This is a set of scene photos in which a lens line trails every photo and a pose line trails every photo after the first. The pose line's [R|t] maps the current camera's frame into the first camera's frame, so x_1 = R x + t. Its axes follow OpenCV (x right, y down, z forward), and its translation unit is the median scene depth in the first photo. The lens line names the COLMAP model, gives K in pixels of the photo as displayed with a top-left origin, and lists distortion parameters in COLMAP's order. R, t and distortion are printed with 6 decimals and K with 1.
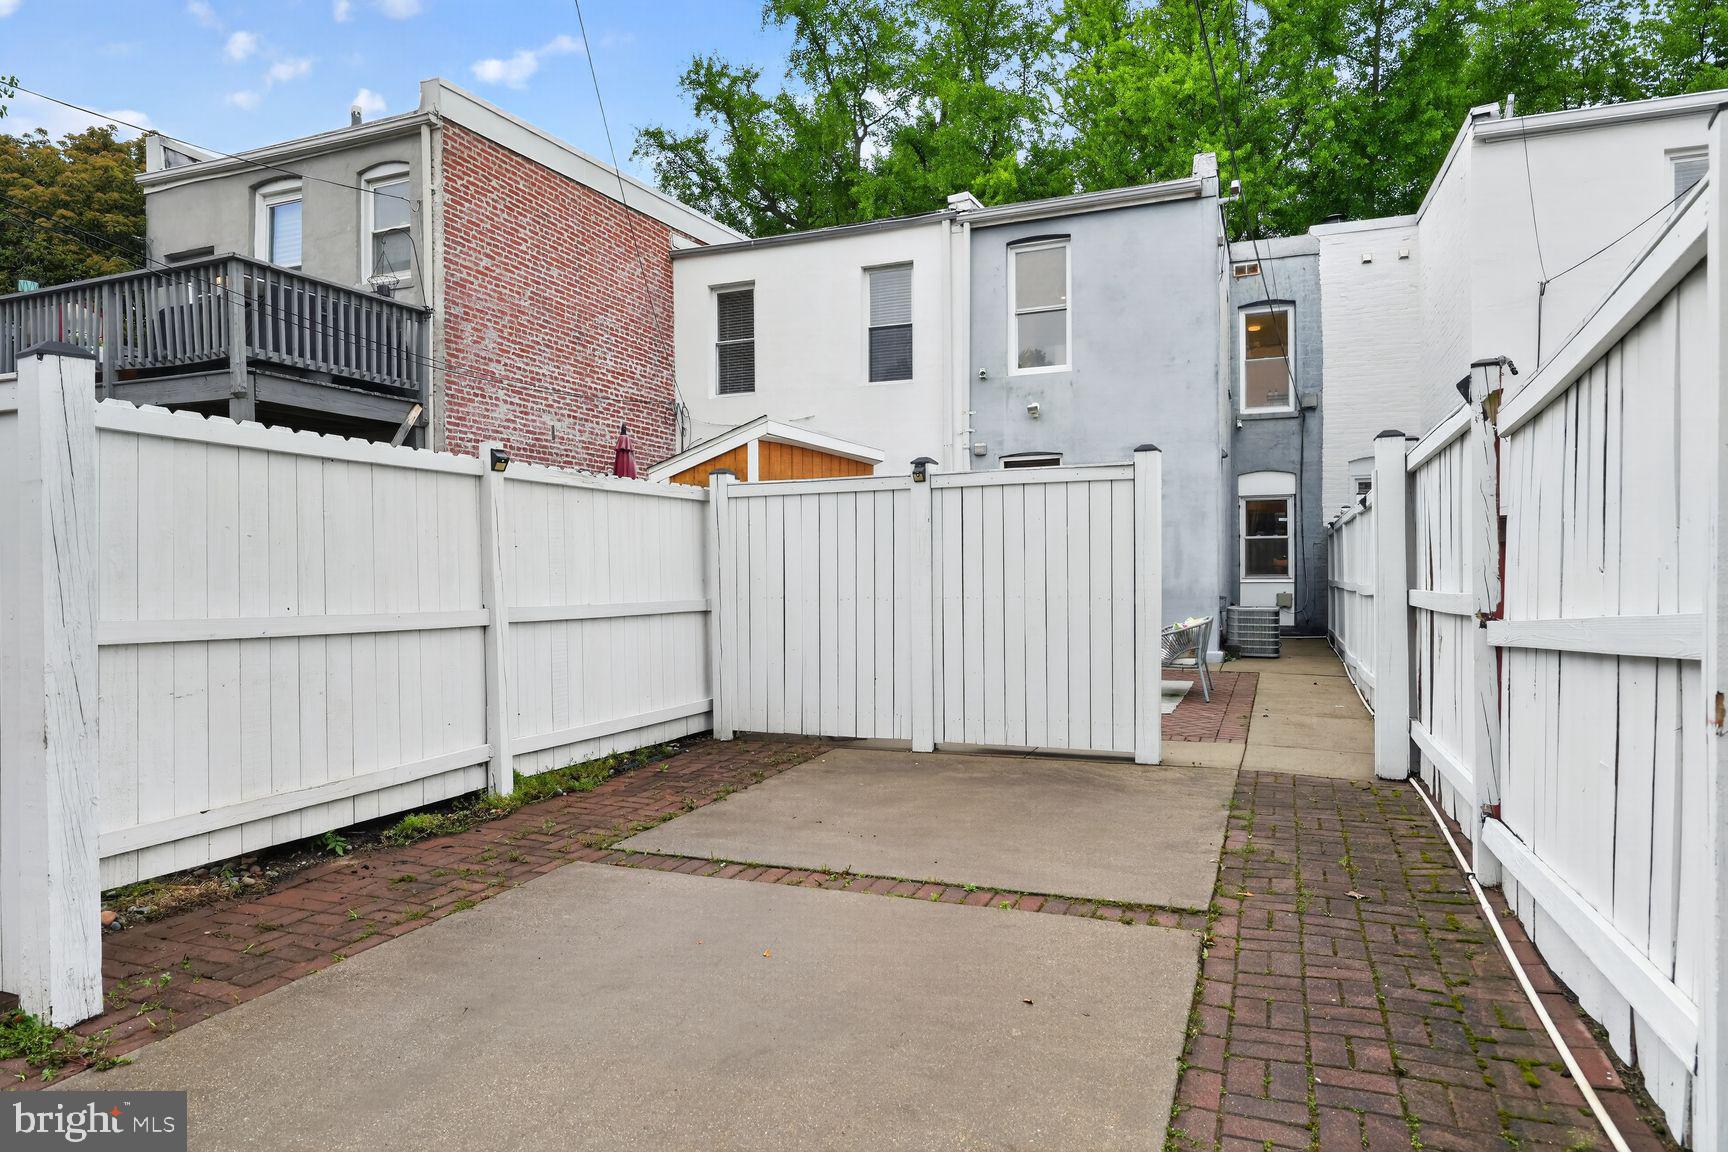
lens RADIAL K [[1050.6, 0, 867.4], [0, 1050.6, 580.7], [0, 0, 1]] dist [-0.003857, 0.000196]
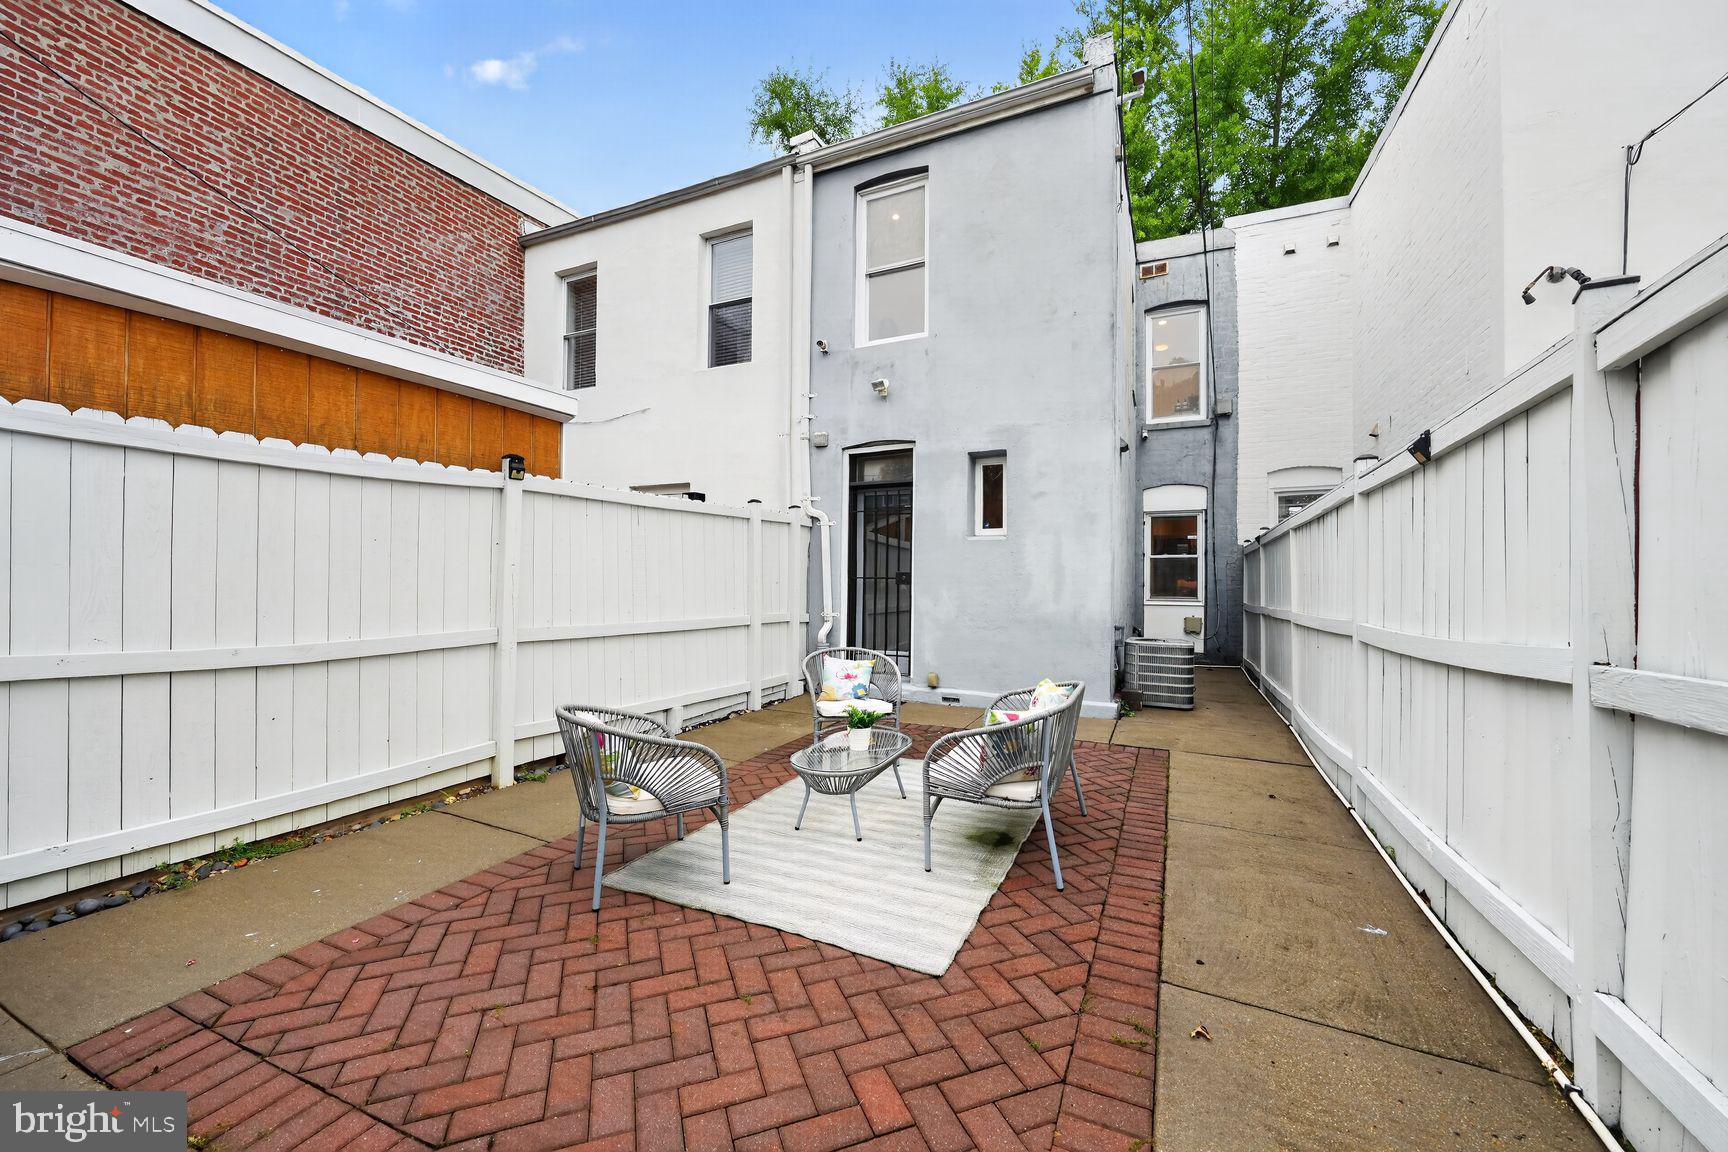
lens RADIAL K [[668.9, 0, 858.1], [0, 668.9, 577.8], [0, 0, 1]] dist [-0.016224, -0.000041]
pose [[0.997587, 0.018484, -0.066925, 0.157778], [-0.019789, 0.999626, -0.018890, -0.006476], [0.066551, 0.020169, 0.997579, 0.438723]]
